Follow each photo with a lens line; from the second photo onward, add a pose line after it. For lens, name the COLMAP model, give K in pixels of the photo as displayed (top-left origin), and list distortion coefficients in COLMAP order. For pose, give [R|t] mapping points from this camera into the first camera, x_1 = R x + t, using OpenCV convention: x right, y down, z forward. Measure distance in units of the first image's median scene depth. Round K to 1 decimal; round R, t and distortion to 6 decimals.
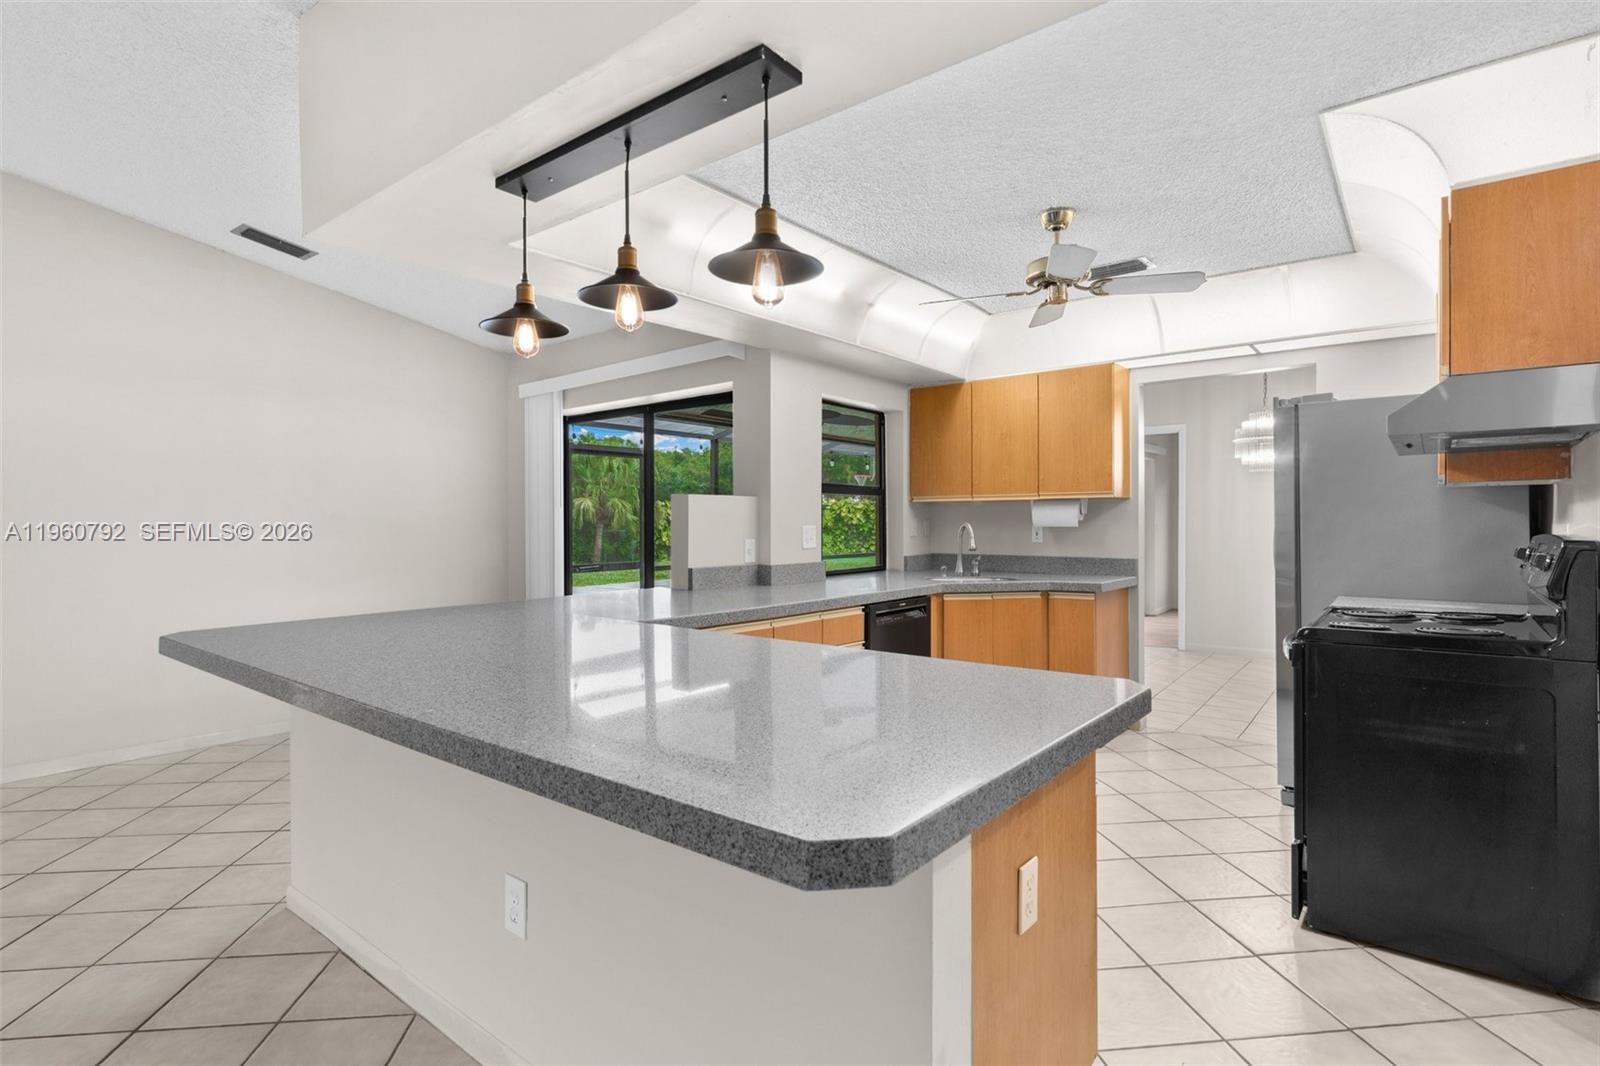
lens RADIAL K [[787.0, 0, 800.0], [0, 787.0, 516.5], [0, 0, 1]] dist [-0.002669, 0.000196]
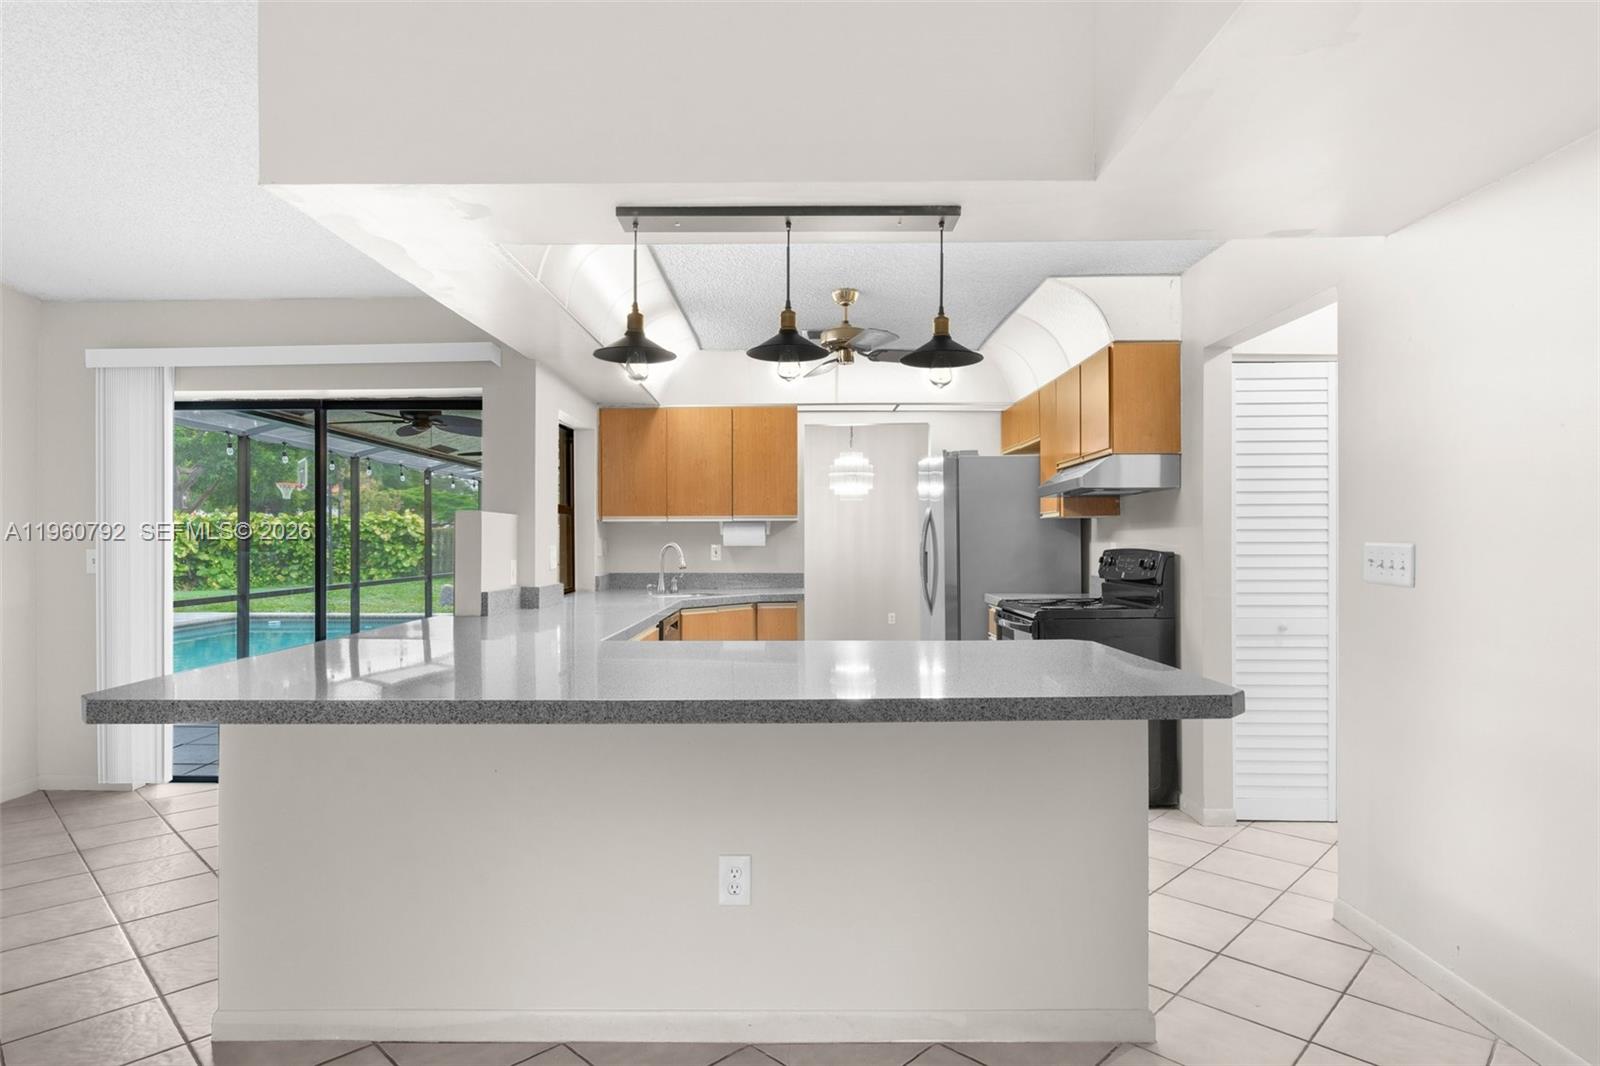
lens RADIAL K [[866.8, 0, 800.0], [0, 866.8, 533.0], [0, 0, 1]] dist [-0.004454, -0.000294]
pose [[0.782829, 0.005963, 0.622208, -0.385766], [-0.003864, 0.999981, -0.004722, 0.000110], [-0.622224, 0.001292, 0.782838, -0.014039]]
